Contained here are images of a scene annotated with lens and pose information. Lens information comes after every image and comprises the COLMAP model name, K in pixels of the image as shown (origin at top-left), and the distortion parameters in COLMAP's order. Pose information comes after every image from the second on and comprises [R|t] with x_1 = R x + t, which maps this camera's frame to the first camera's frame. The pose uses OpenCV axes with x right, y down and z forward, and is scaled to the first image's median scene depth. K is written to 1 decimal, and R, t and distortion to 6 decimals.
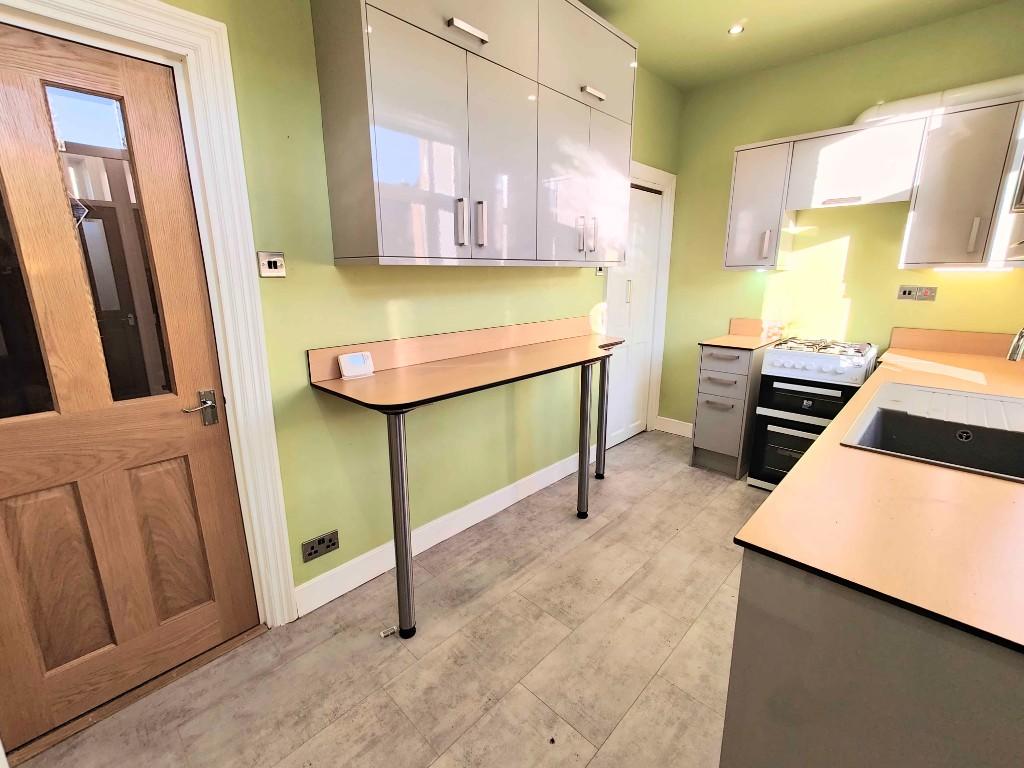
lens RADIAL K [[443.5, 0, 505.0], [0, 443.5, 376.2], [0, 0, 1]] dist [0.001460, 0.000282]
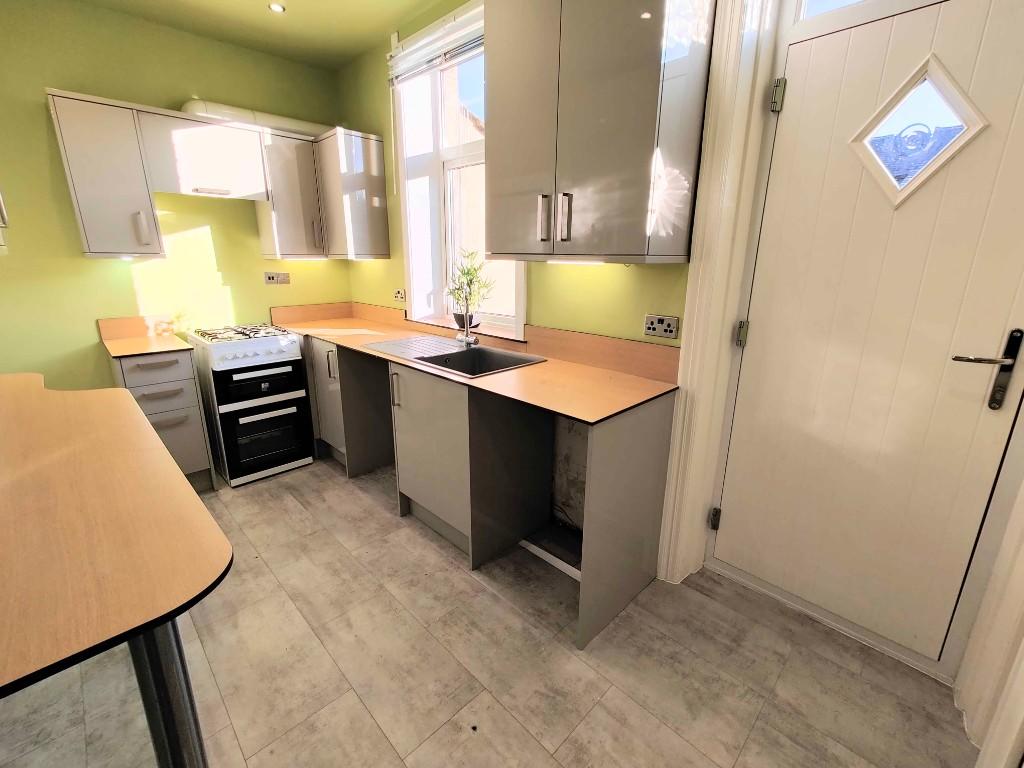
lens RADIAL K [[451.4, 0, 508.4], [0, 451.4, 382.1], [0, 0, 1]] dist [-0.000123, 0.000545]
pose [[0.018903, -0.263603, 0.964446, -0.454129], [0.218423, 0.942407, 0.253298, -0.121723], [-0.975671, 0.205869, 0.075391, 0.444934]]
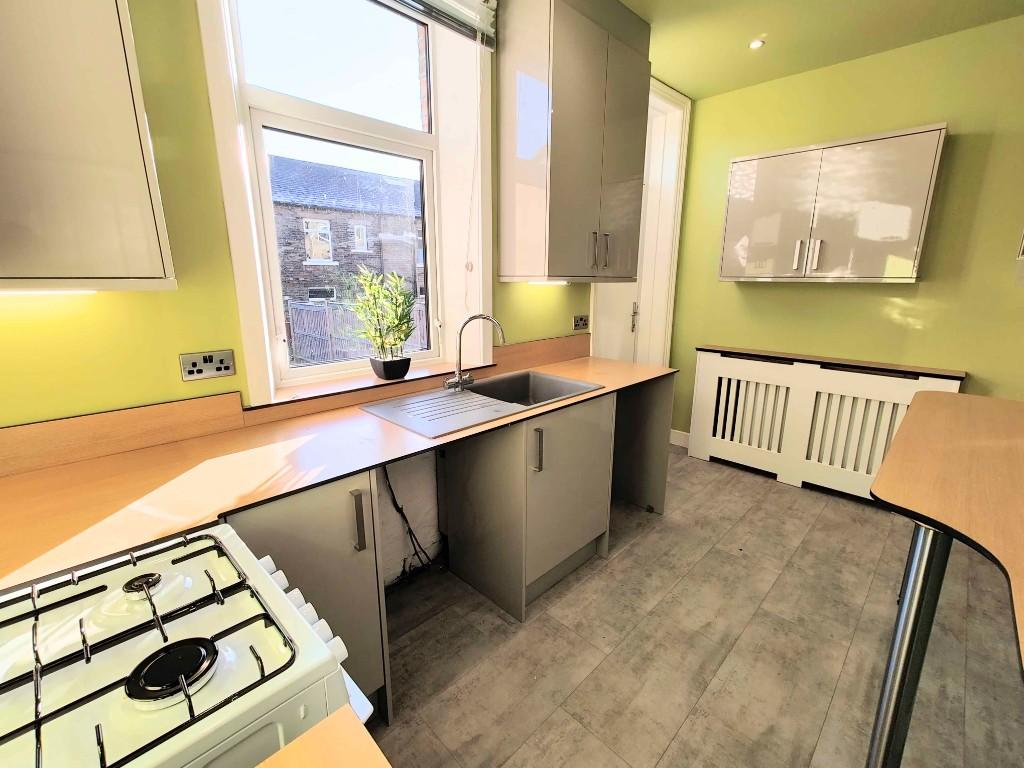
lens RADIAL K [[451.4, 0, 508.4], [0, 451.4, 382.1], [0, 0, 1]] dist [-0.000123, 0.000545]
pose [[-0.999938, 0.006846, 0.008726, 0.663658], [0.009952, 0.901102, 0.433494, -0.374213], [-0.004895, 0.433554, -0.901114, 1.533757]]
